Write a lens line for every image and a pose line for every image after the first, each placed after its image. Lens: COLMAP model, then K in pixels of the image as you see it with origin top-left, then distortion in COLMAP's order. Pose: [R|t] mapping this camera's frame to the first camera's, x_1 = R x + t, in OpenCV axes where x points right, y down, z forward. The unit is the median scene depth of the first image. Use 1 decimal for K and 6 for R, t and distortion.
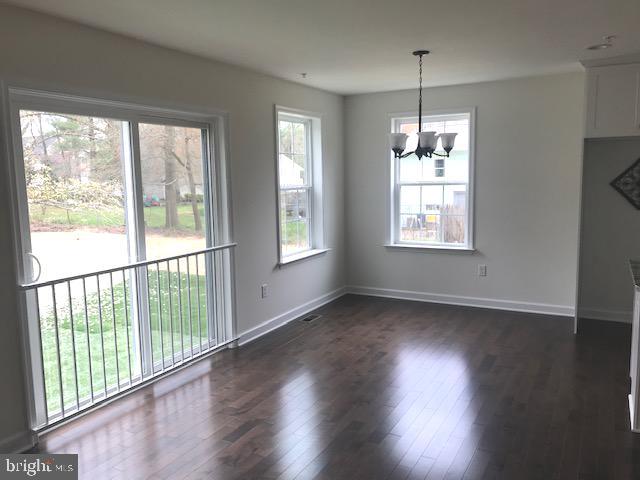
lens RADIAL K [[522.4, 0, 317.4], [0, 522.4, 237.8], [0, 0, 1]] dist [0.081427, -0.201187]
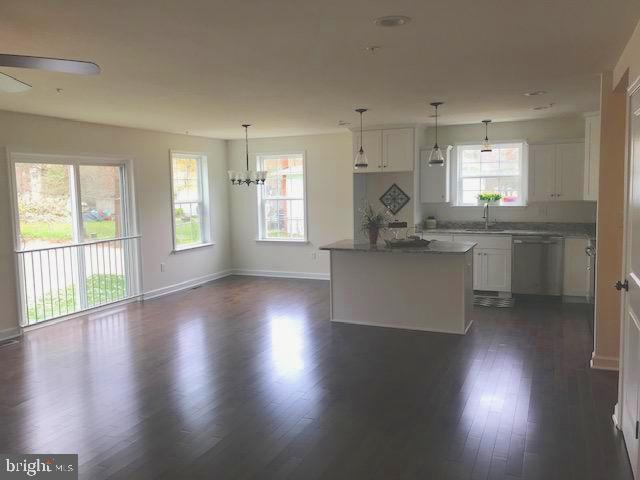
lens RADIAL K [[522.4, 0, 317.4], [0, 522.4, 237.8], [0, 0, 1]] dist [0.081427, -0.201187]
pose [[0.996999, -0.007277, 0.077075, 0.211314], [0.009459, 0.999563, -0.027990, 0.055159], [-0.076838, 0.028635, 0.996632, -0.542112]]
